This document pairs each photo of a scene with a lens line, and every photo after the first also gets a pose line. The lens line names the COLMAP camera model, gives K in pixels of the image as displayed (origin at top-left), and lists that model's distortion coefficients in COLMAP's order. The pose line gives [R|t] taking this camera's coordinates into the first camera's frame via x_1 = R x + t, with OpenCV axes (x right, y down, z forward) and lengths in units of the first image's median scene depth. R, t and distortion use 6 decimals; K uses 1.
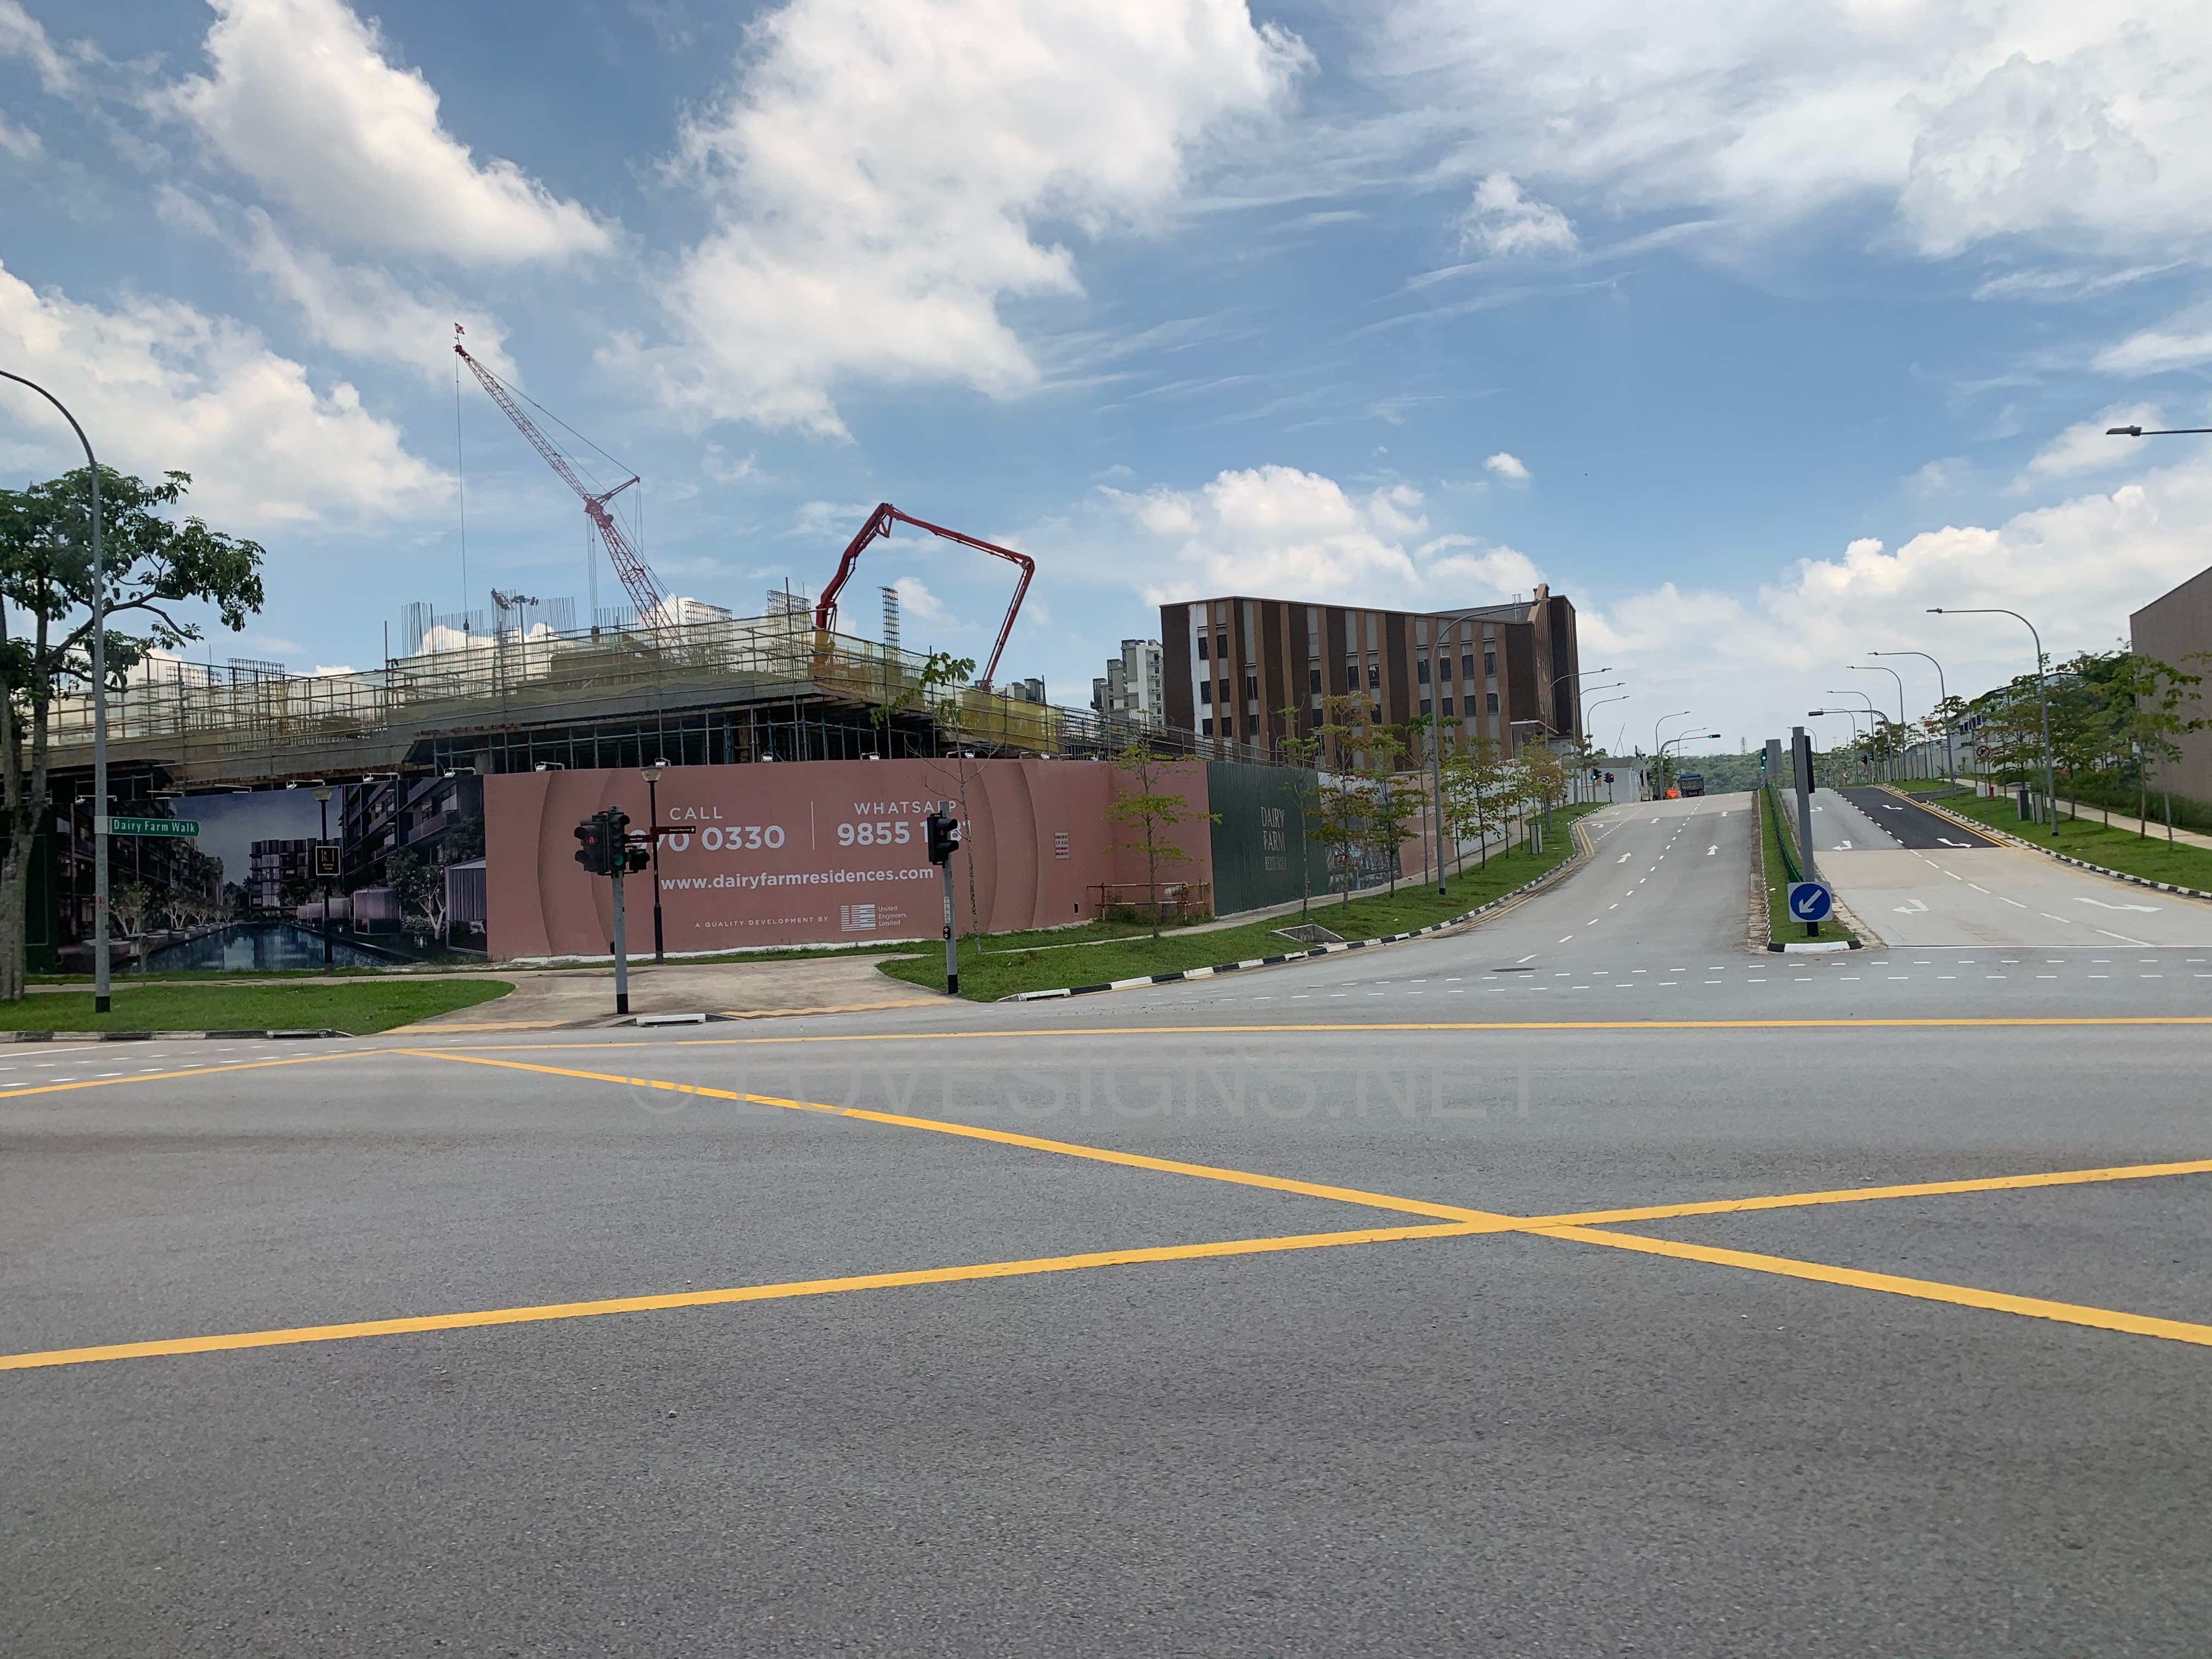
lens RADIAL K [[1664.8, 0, 1106.0], [0, 1664.8, 829.5], [0, 0, 1]] dist [0.030851, -0.002344]
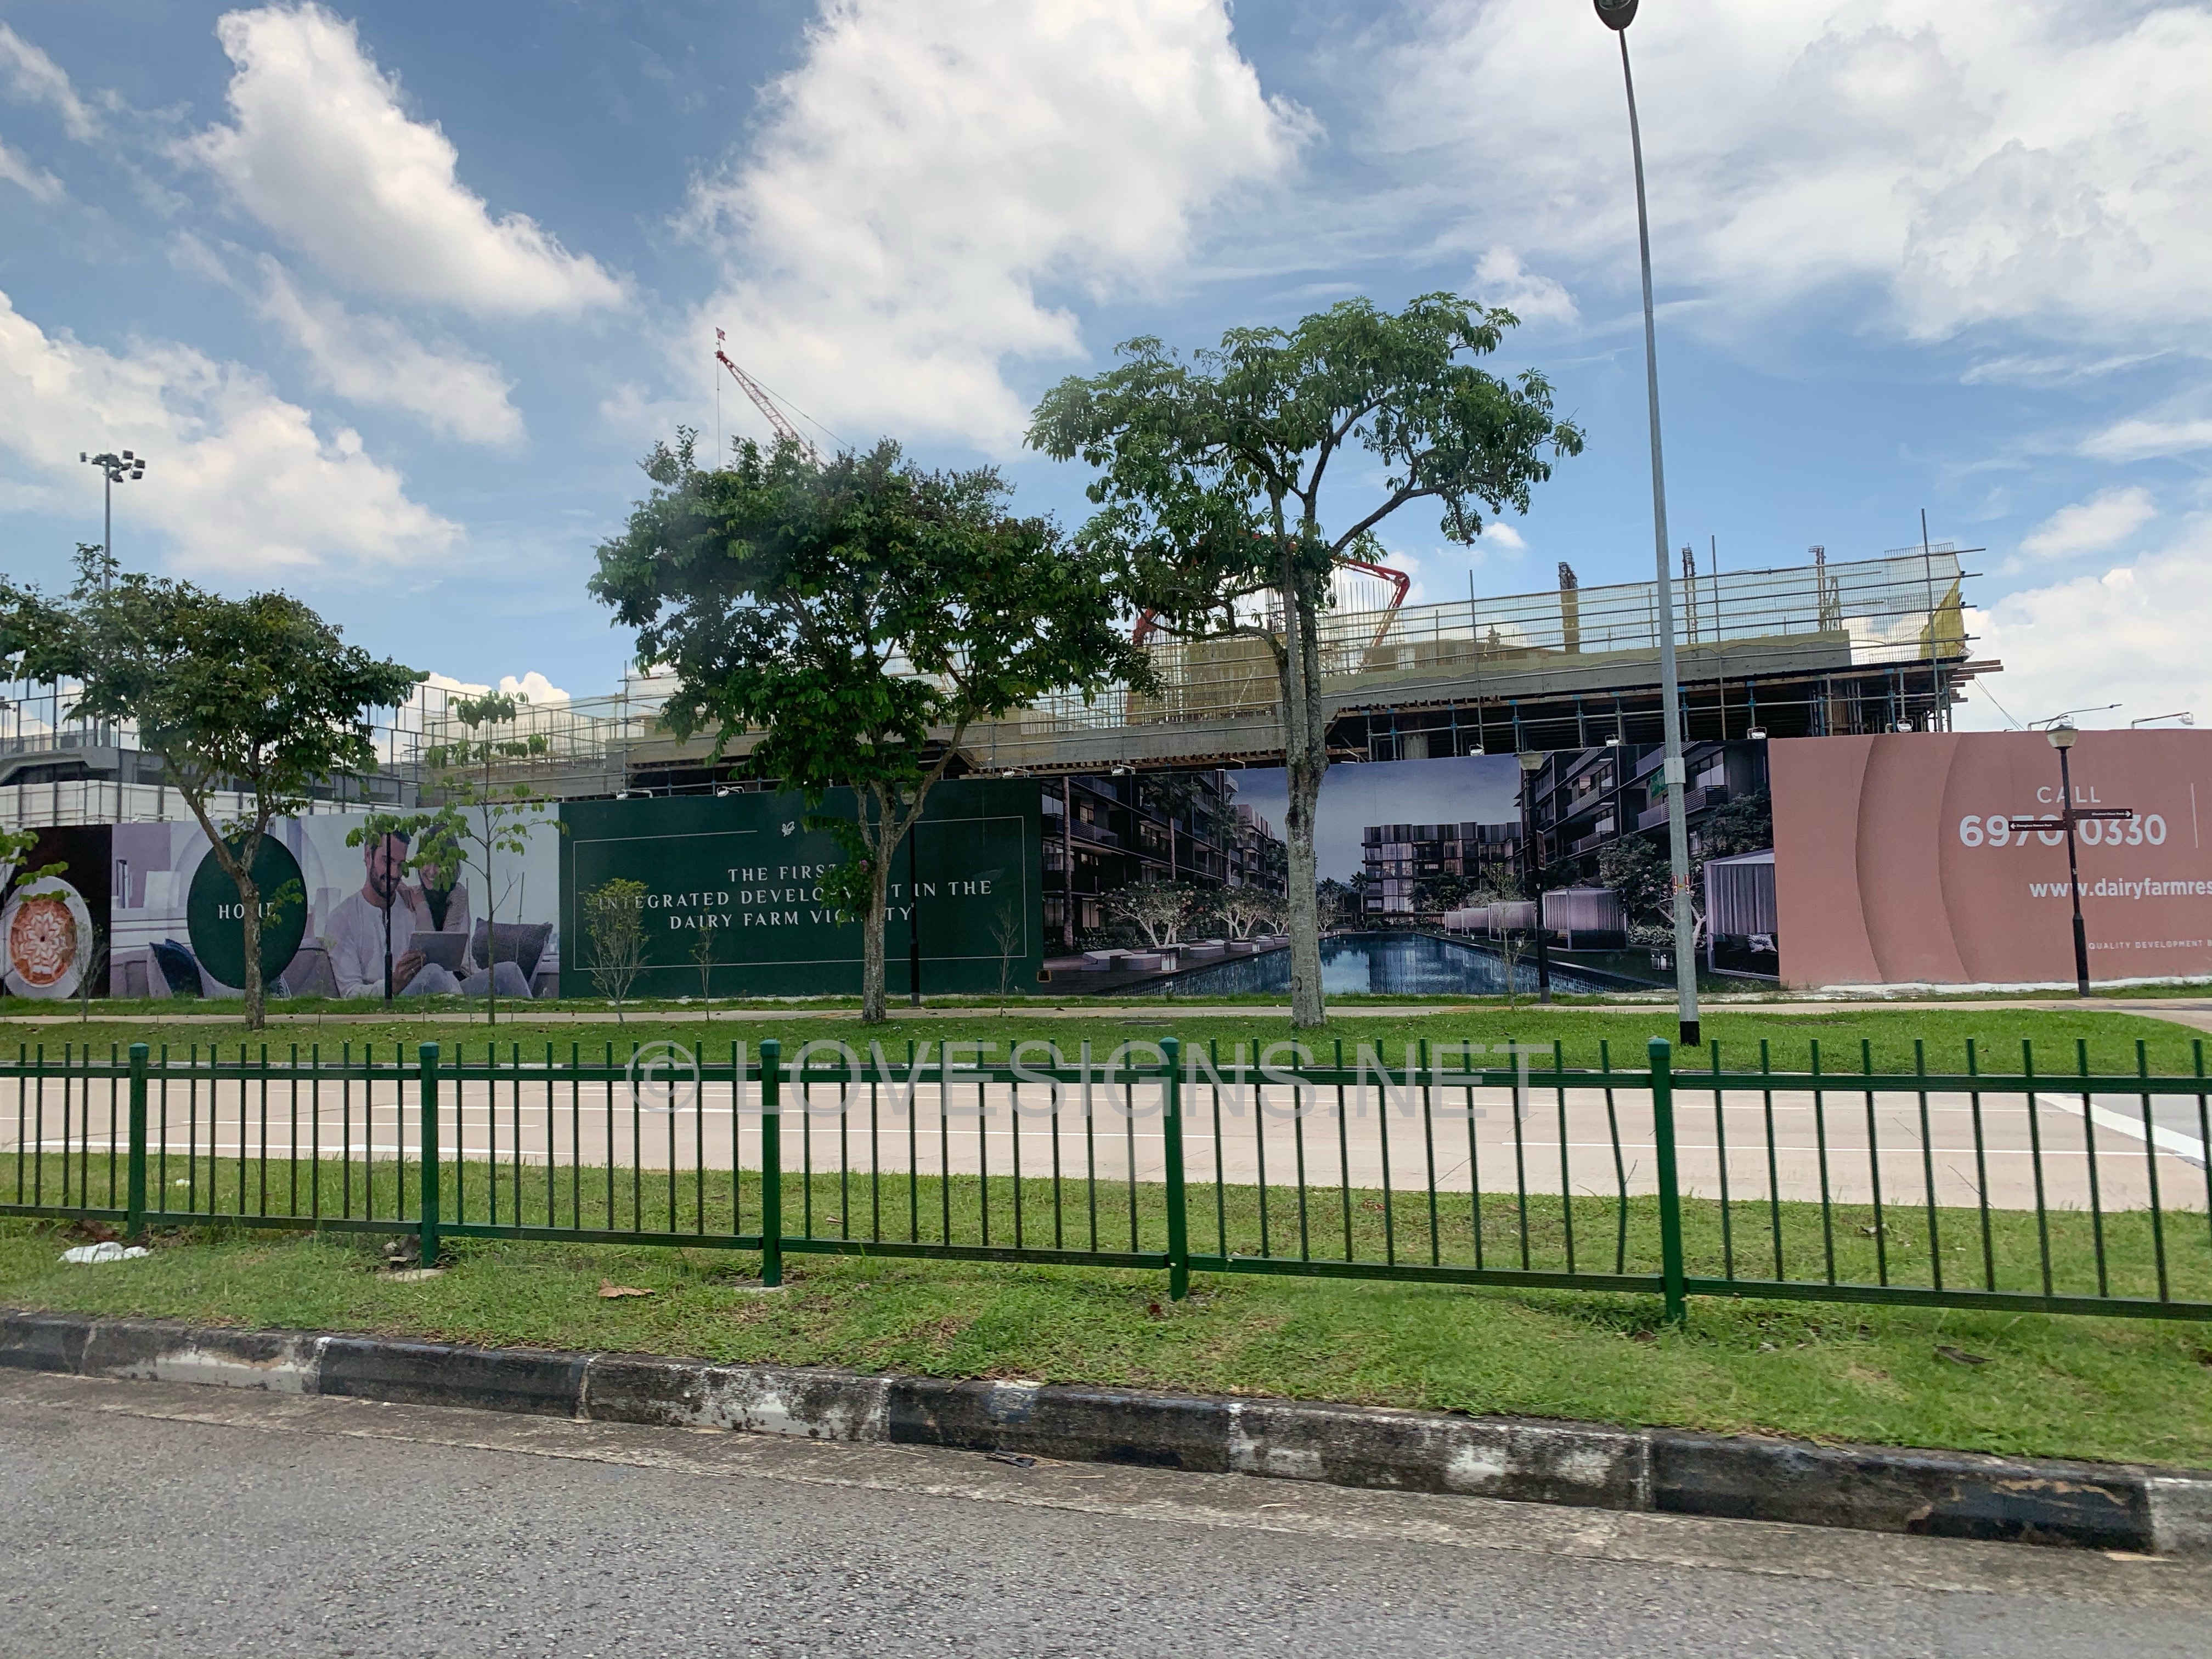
lens RADIAL K [[1664.8, 0, 1106.0], [0, 1664.8, 829.5], [0, 0, 1]] dist [0.030851, -0.002344]
pose [[0.999790, 0.020283, 0.002863, -0.637192], [-0.020173, 0.999207, -0.034327, 0.037542], [-0.003557, 0.034262, 0.999407, 0.242811]]
